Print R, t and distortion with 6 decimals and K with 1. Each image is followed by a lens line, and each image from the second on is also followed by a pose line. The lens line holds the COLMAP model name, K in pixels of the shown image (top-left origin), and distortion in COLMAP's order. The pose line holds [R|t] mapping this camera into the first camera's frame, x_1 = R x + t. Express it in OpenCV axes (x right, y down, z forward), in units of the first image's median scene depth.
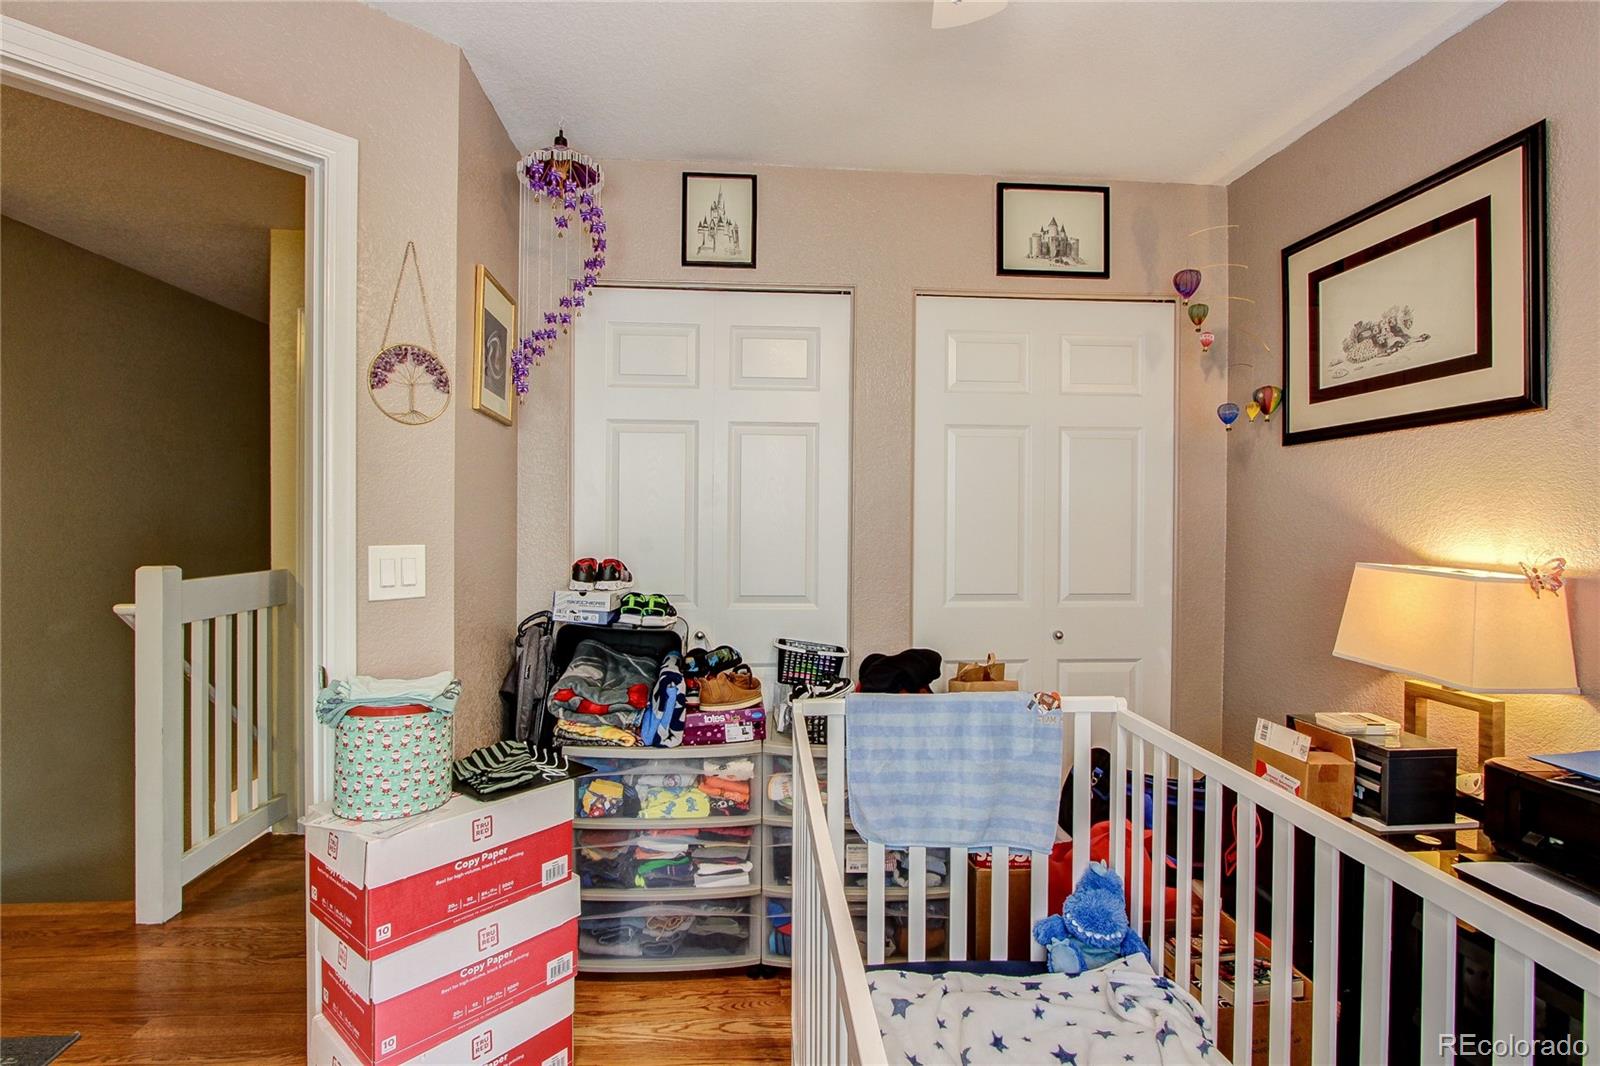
lens RADIAL K [[750.0, 0, 796.3], [0, 750.0, 516.1], [0, 0, 1]] dist [-0.017984, 0.003155]
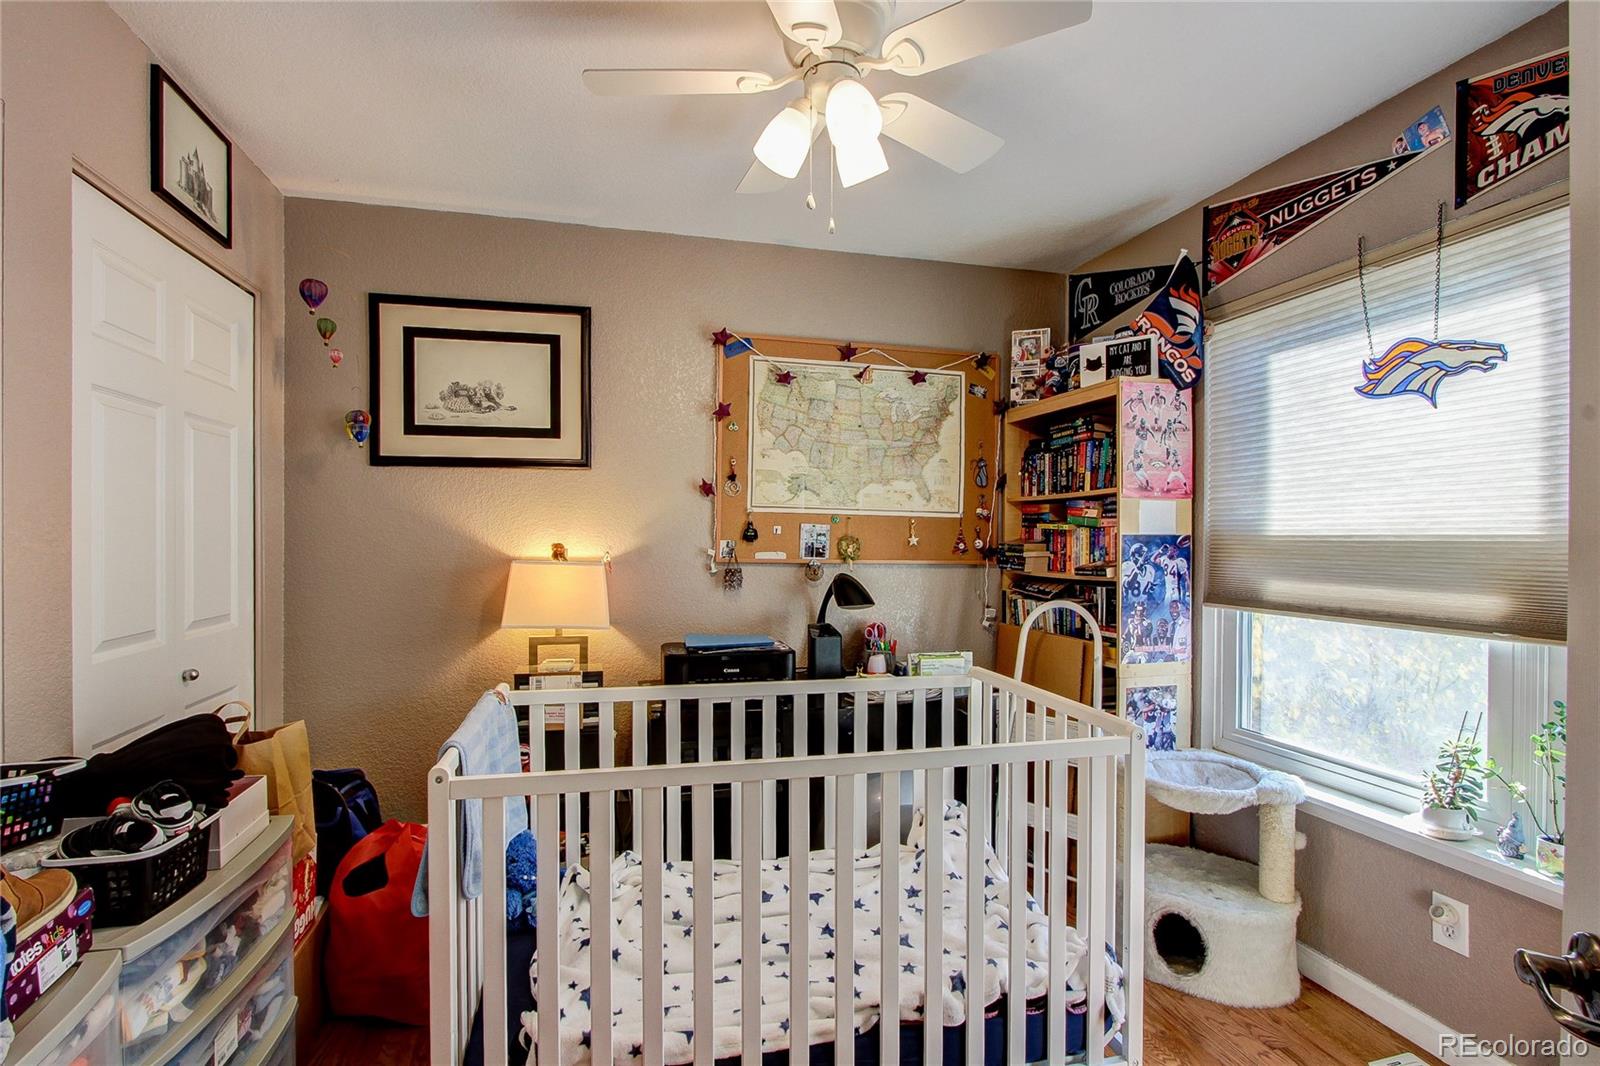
lens RADIAL K [[750.0, 0, 792.0], [0, 750.0, 542.6], [0, 0, 1]] dist [-0.017984, 0.003155]
pose [[-0.165208, -0.019479, 0.986066, -0.664964], [-0.005981, 0.999806, 0.018749, -0.001843], [-0.986241, -0.002800, -0.165293, 0.623282]]
